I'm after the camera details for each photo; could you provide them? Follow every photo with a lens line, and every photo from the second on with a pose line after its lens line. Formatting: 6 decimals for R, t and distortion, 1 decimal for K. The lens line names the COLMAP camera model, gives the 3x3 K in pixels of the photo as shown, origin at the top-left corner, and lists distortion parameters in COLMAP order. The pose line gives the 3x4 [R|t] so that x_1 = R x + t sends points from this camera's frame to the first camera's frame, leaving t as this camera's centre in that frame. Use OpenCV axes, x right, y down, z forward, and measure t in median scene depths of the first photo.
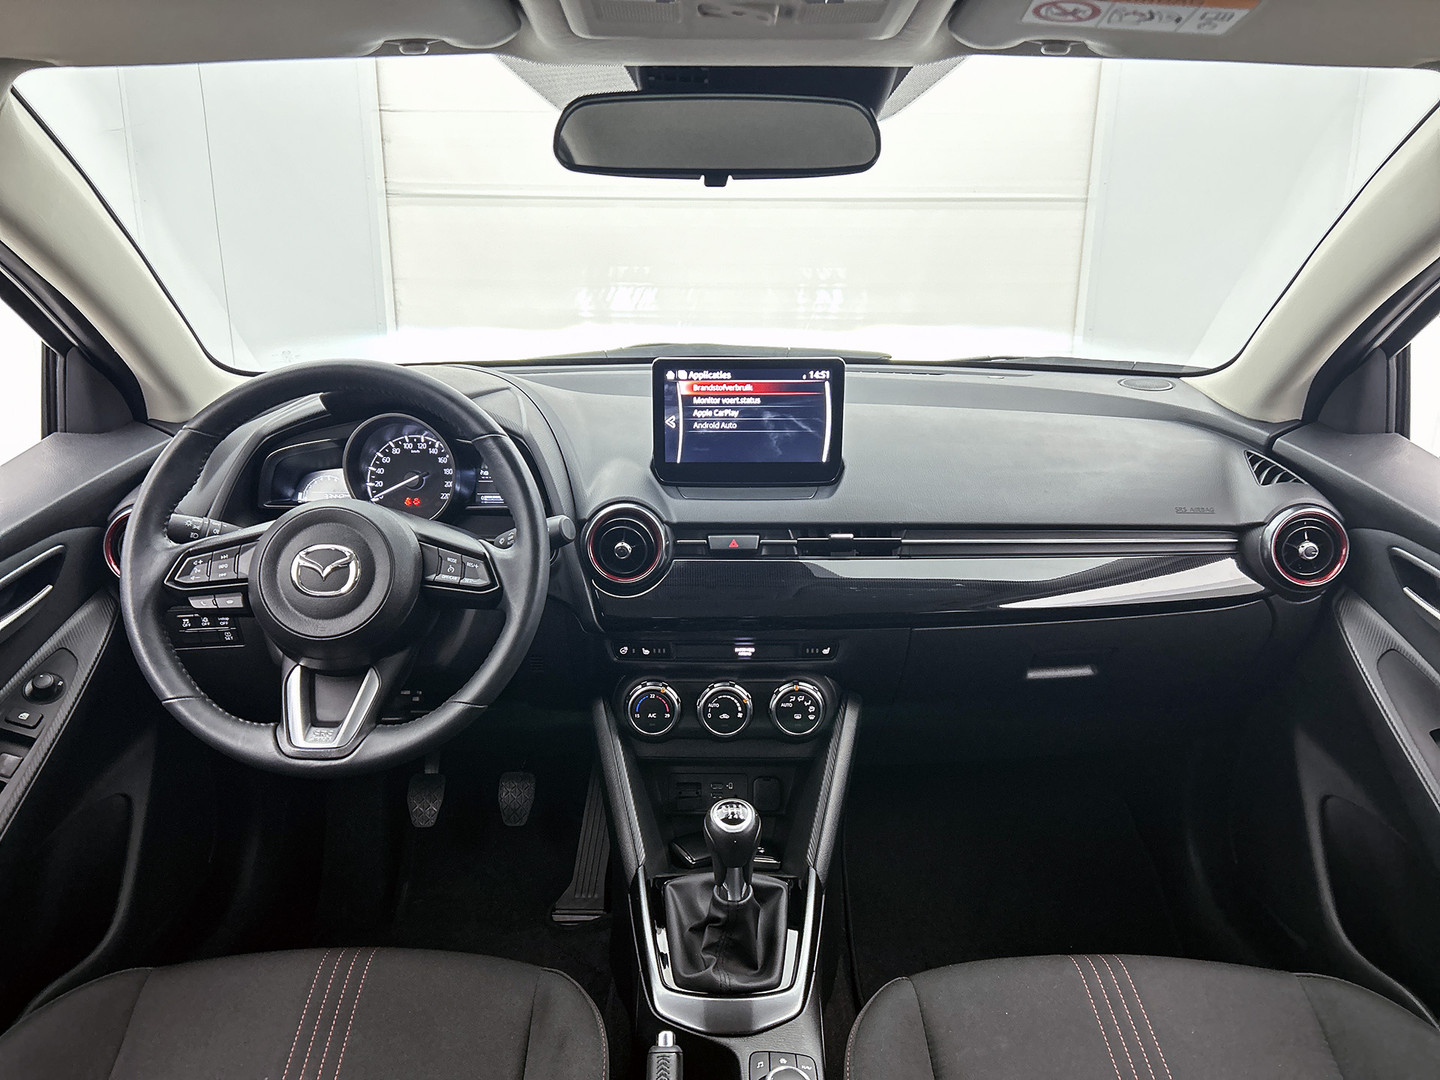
lens RADIAL K [[1000.8, 0, 720.0], [0, 1000.8, 540.0], [0, 0, 1]] dist [0.032052, -0.053336]
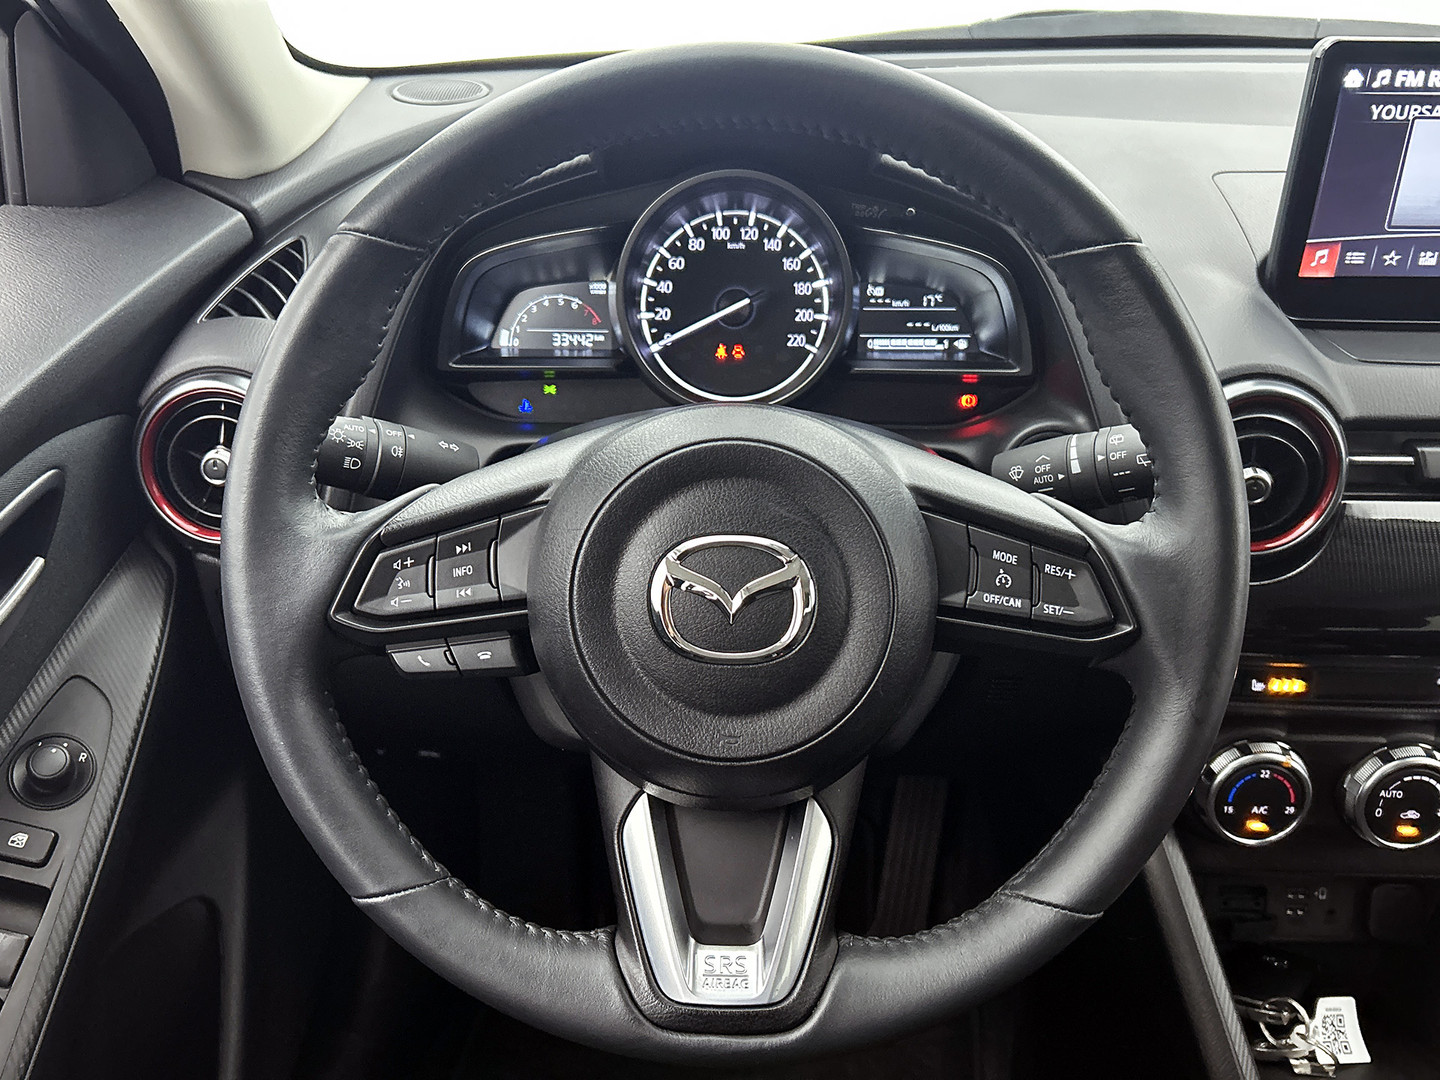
lens RADIAL K [[1169.1, 0, 720.0], [0, 1169.1, 540.0], [0, 0, 1]] dist [-0.002200, 0.001297]
pose [[0.999653, 0.012448, -0.023205, -0.339391], [-0.007193, 0.976784, 0.214106, -0.080447], [0.025331, -0.213865, 0.976535, 0.482654]]
